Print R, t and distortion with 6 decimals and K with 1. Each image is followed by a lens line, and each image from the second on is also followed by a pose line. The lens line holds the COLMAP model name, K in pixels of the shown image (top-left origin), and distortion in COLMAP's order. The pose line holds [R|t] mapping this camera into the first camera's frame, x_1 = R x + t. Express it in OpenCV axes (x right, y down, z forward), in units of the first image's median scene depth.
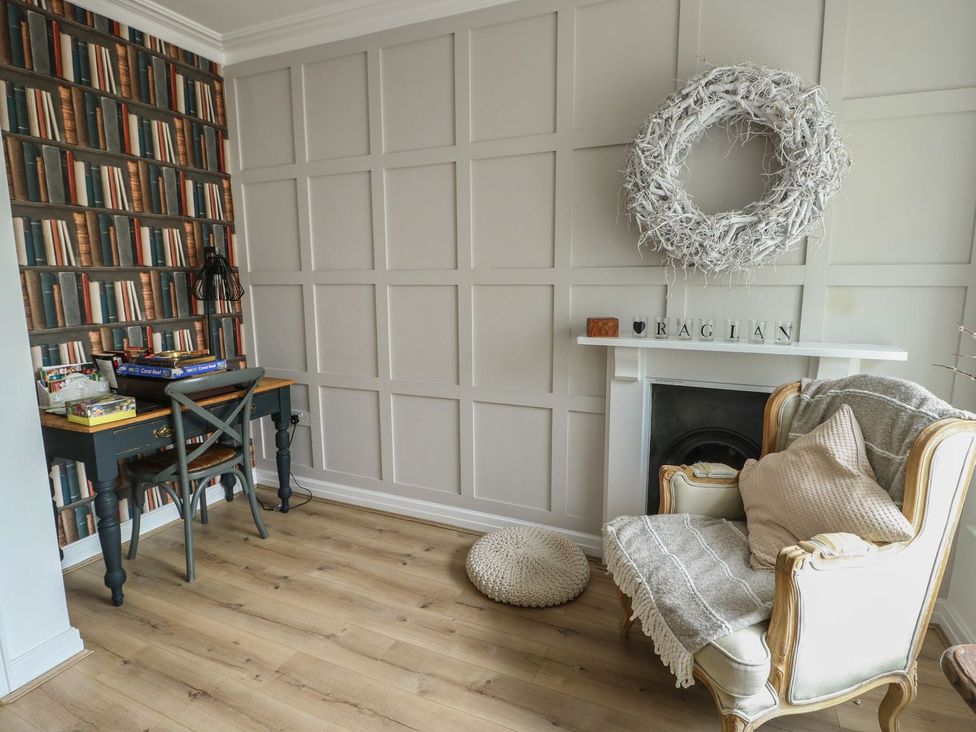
lens RADIAL K [[518.3, 0, 488.0], [0, 518.3, 366.0], [0, 0, 1]] dist [-0.017954, -0.000415]
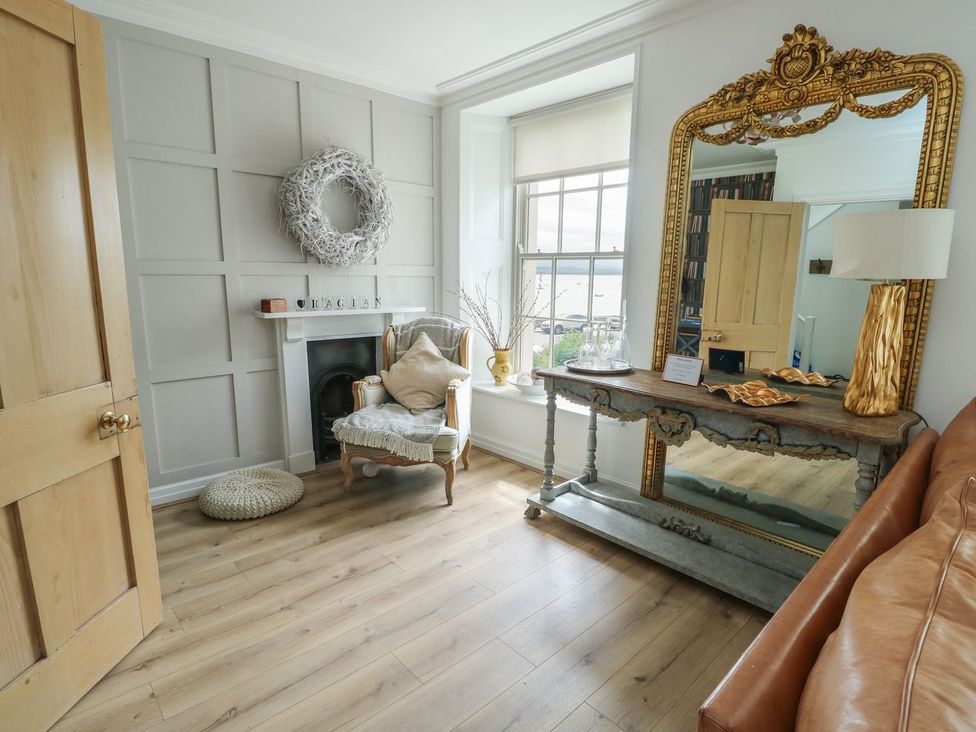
lens RADIAL K [[518.3, 0, 488.0], [0, 518.3, 366.0], [0, 0, 1]] dist [-0.017954, -0.000415]
pose [[0.398413, -0.152156, 0.904498, -0.968037], [0.133441, 0.985267, 0.106966, 0.016628], [-0.907448, 0.078080, 0.412847, -0.101119]]
